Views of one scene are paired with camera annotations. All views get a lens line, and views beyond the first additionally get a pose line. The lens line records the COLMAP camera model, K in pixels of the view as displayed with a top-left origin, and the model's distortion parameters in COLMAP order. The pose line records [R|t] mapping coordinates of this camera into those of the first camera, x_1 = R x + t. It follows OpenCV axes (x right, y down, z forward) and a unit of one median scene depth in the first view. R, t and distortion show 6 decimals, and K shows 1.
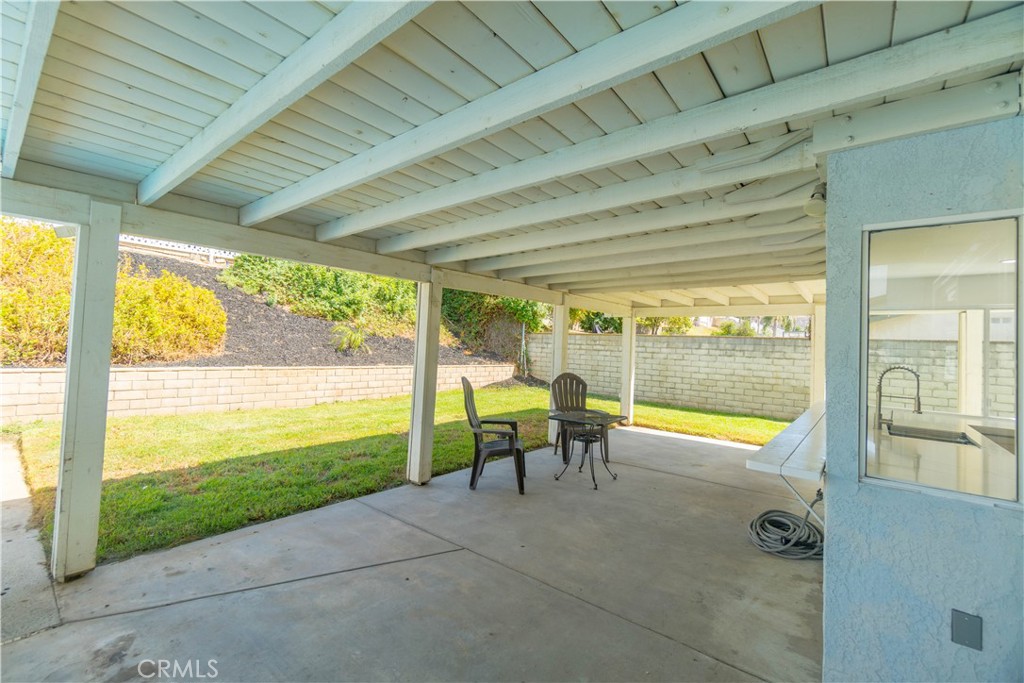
lens RADIAL K [[437.7, 0, 516.7], [0, 437.7, 335.8], [0, 0, 1]] dist [-0.002273, 0.000417]
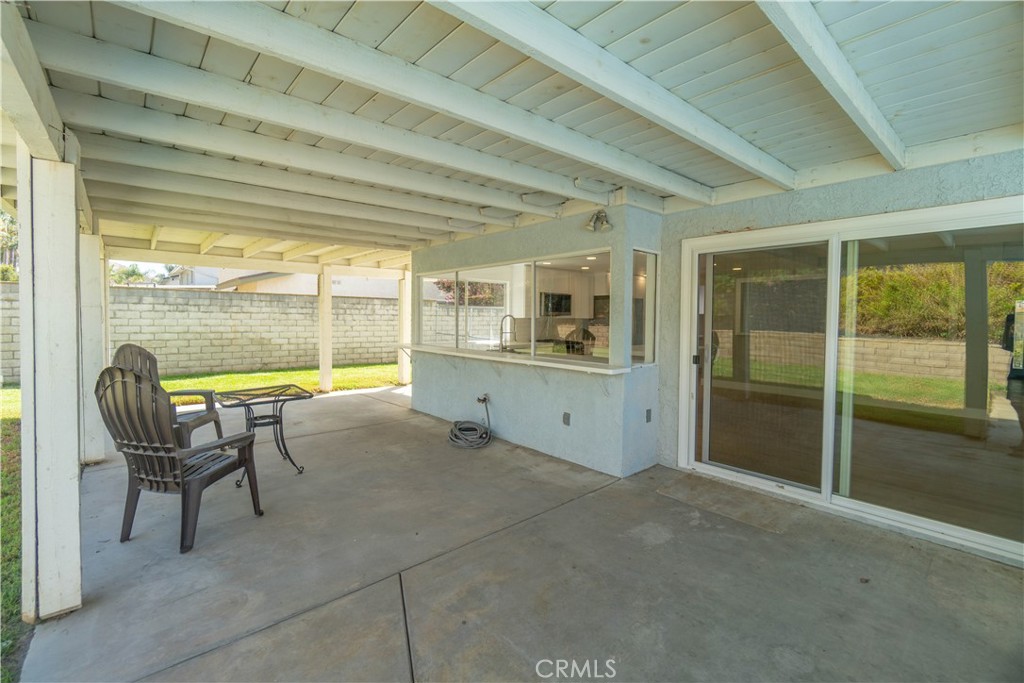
lens RADIAL K [[437.7, 0, 482.3], [0, 437.7, 327.4], [0, 0, 1]] dist [-0.002273, 0.000417]
pose [[0.204605, -0.061662, 0.976900, -0.636999], [-0.027004, 0.997278, 0.068604, 0.003312], [-0.978472, -0.040417, 0.202383, 0.570472]]
